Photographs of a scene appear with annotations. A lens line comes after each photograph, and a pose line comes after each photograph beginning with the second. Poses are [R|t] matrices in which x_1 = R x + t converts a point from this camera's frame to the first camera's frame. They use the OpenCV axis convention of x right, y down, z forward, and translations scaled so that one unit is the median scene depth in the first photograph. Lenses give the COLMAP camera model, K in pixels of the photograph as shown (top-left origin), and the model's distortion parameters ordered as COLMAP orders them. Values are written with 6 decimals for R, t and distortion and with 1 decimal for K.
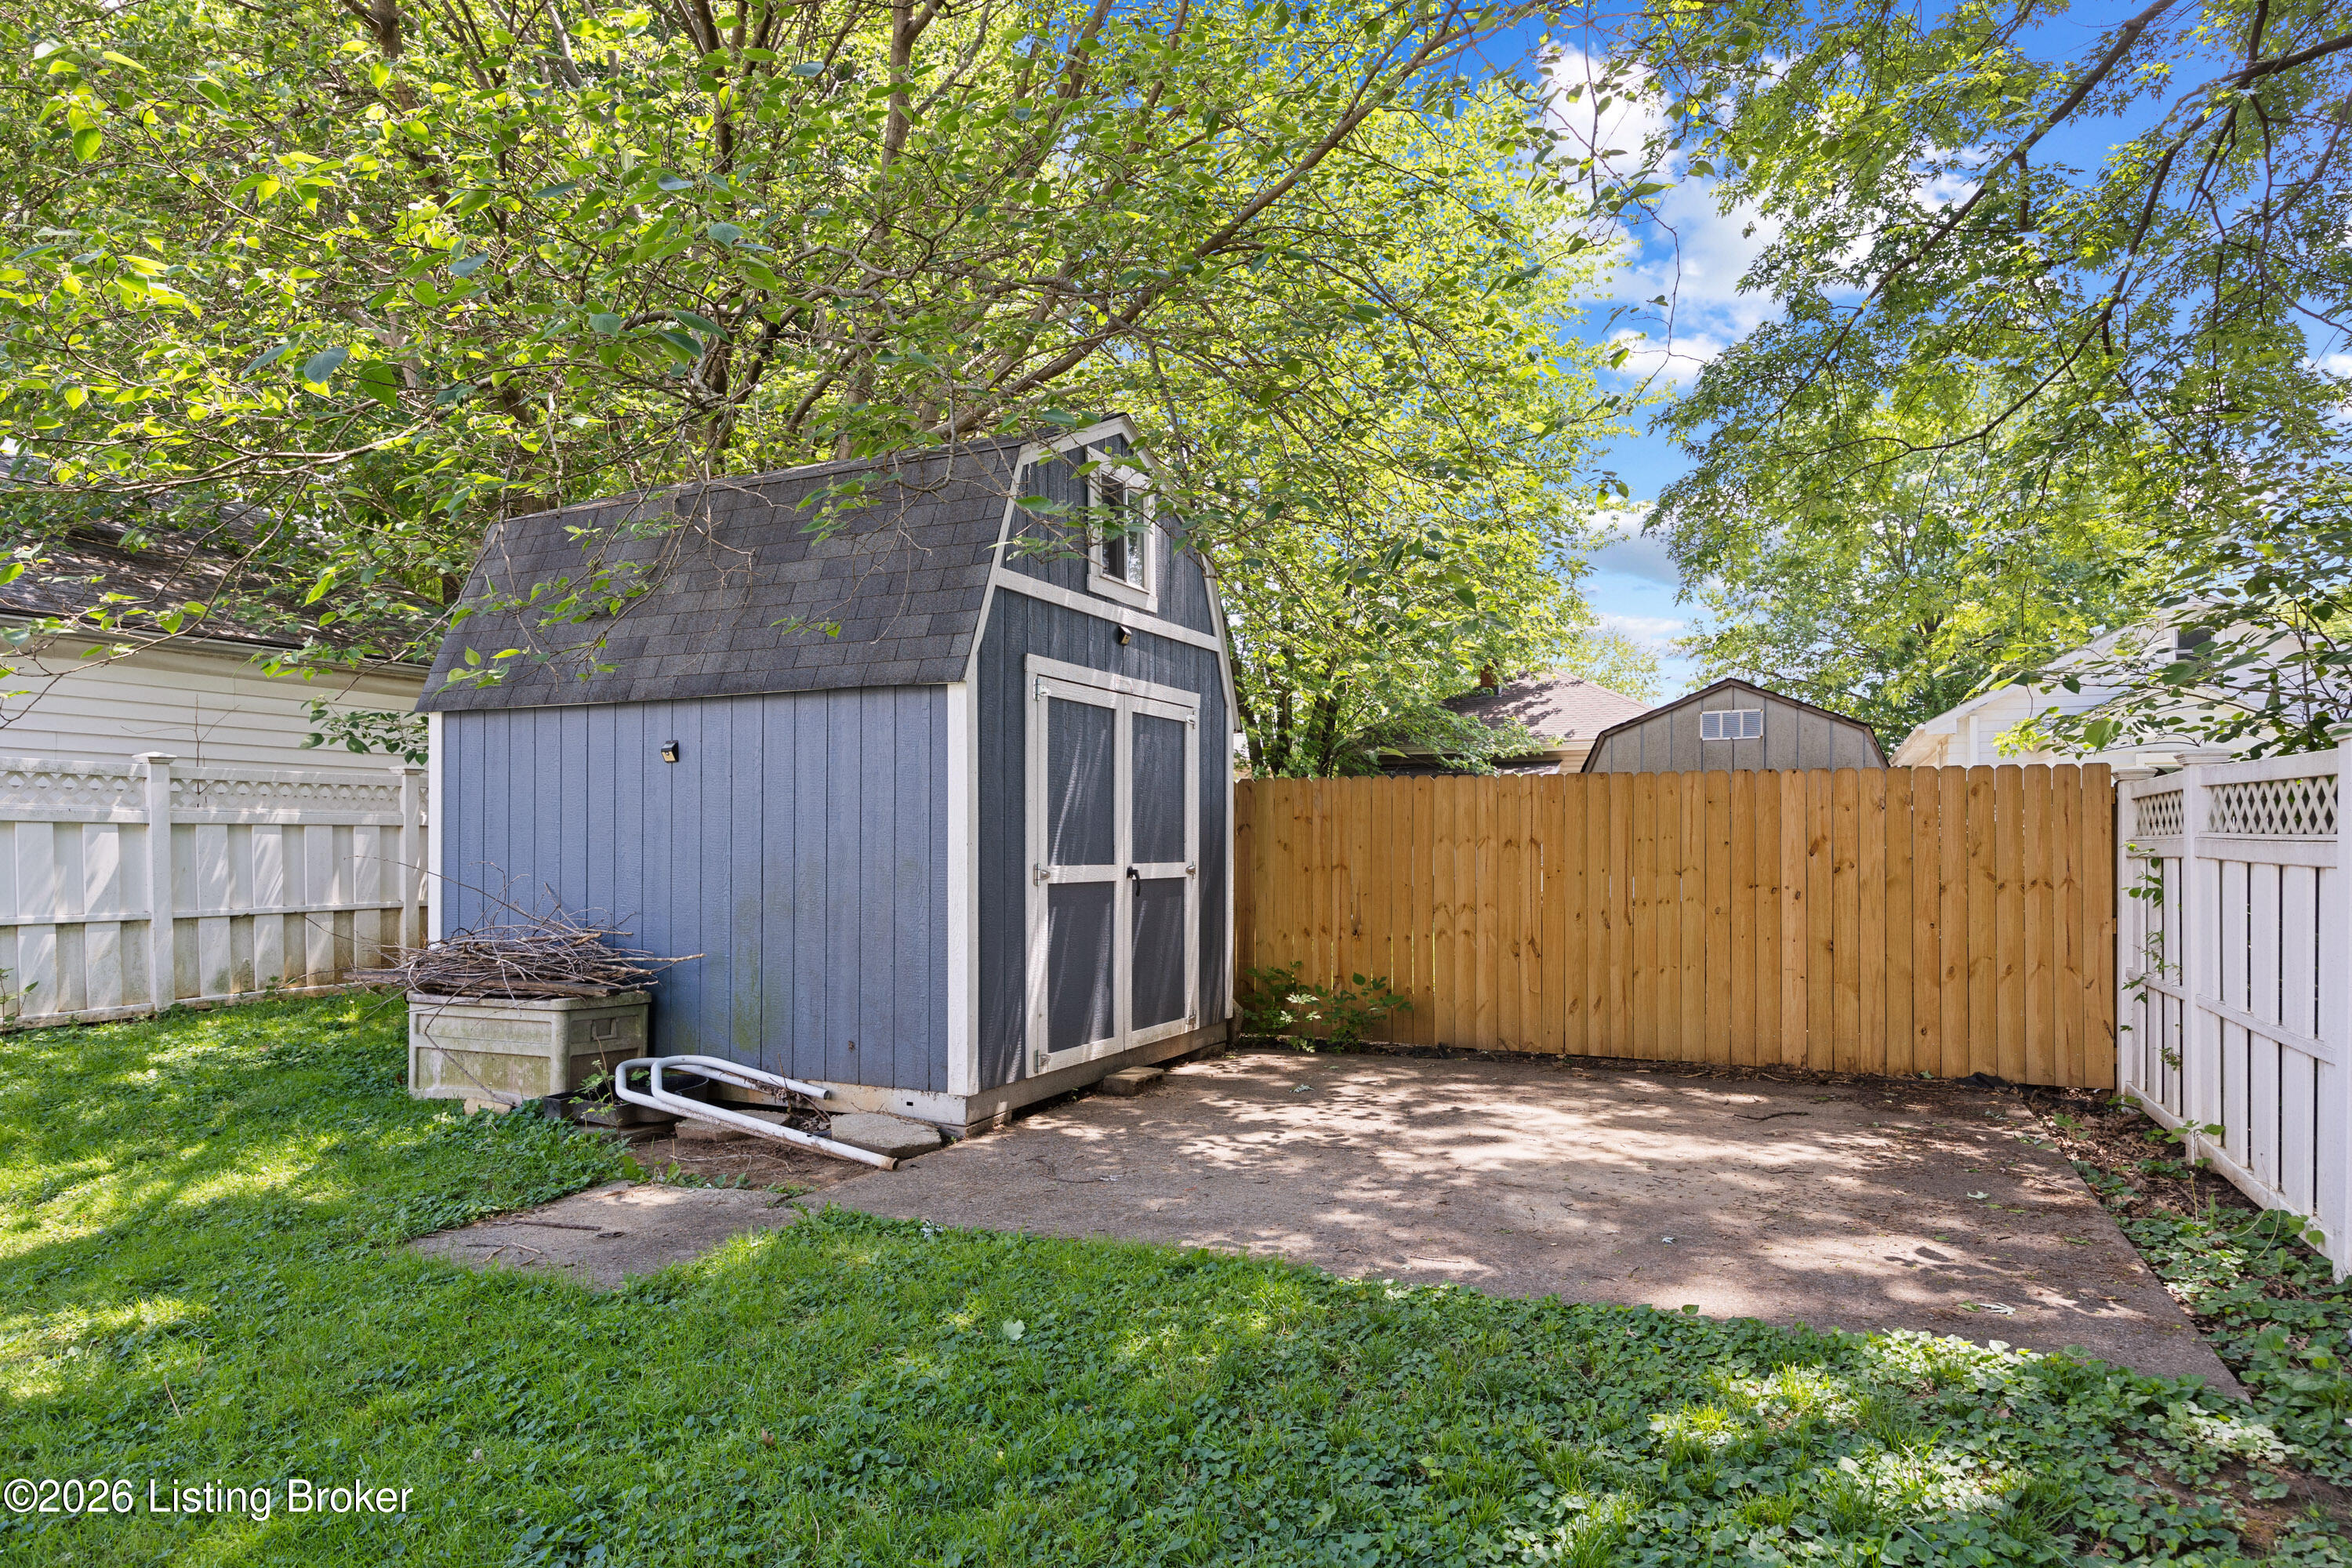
lens RADIAL K [[1372.6, 0, 1176.0], [0, 1372.6, 784.0], [0, 0, 1]] dist [-0.012875, -0.000853]
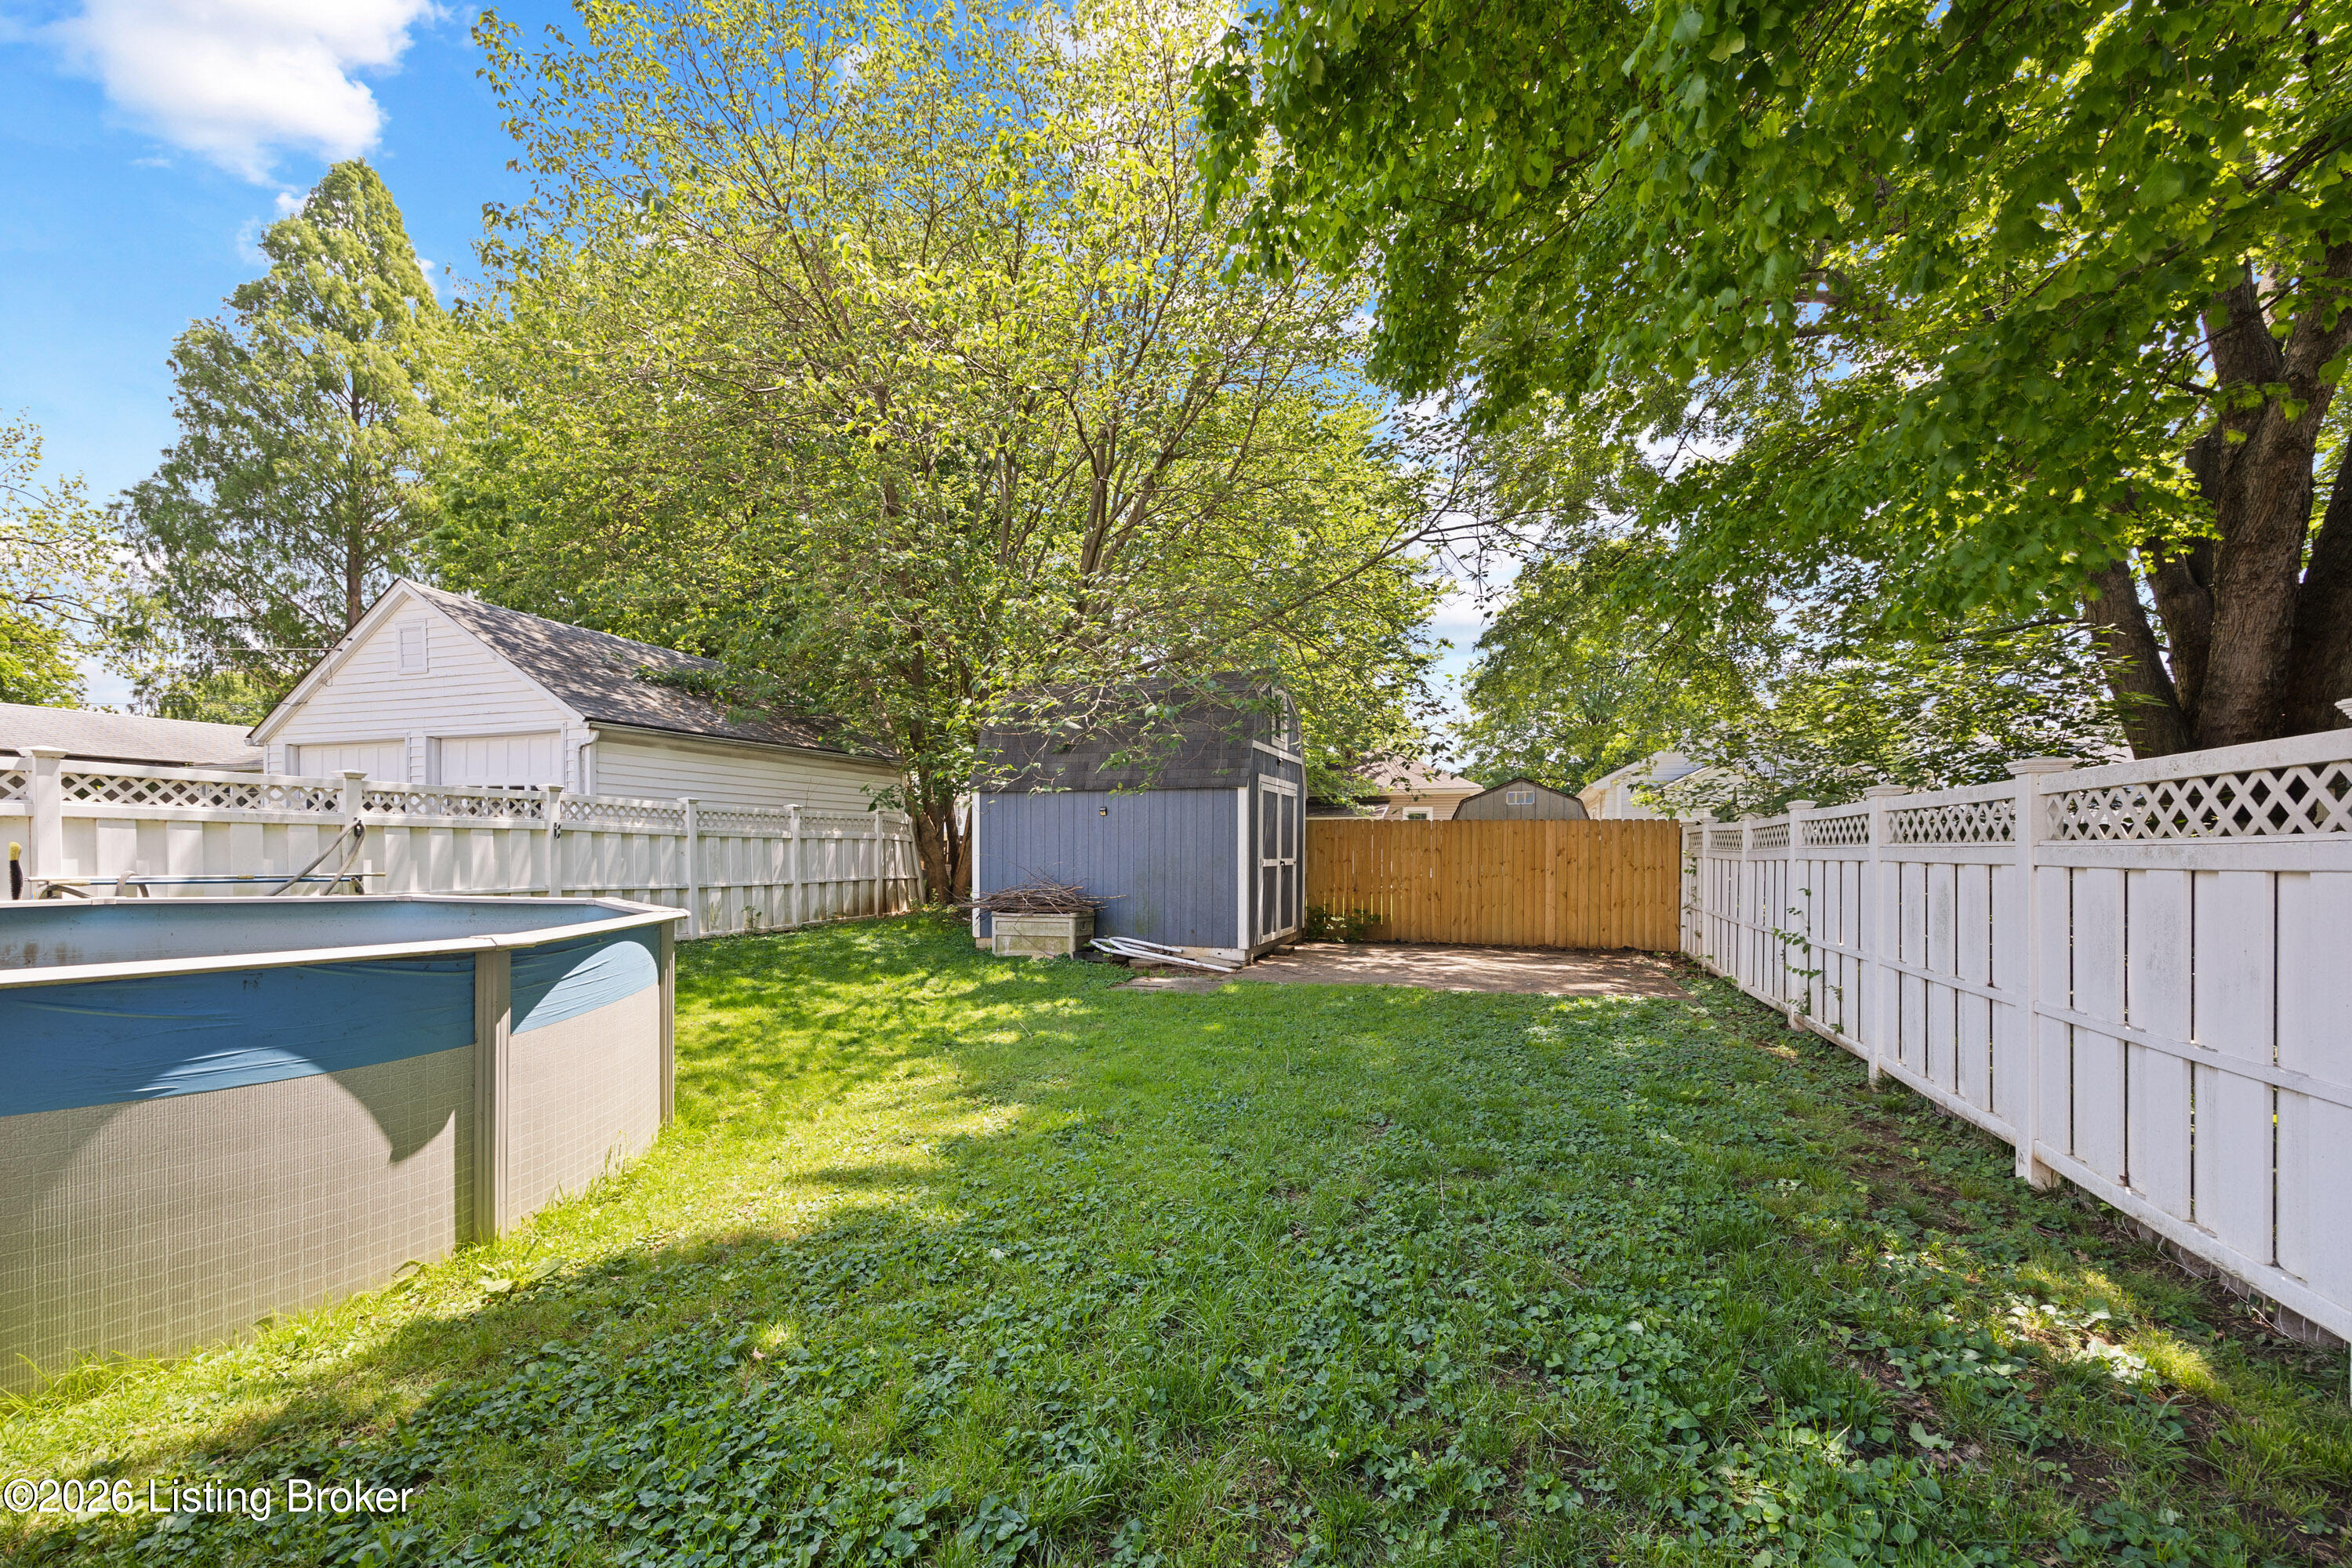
lens RADIAL K [[916.6, 0, 1176.5], [0, 916.6, 810.3], [0, 0, 1]] dist [-0.002004, -0.000193]
pose [[0.996547, 0.006848, 0.082745, -0.356597], [-0.007281, 0.999961, 0.004931, -0.032703], [-0.082708, -0.005517, 0.996559, -0.575587]]
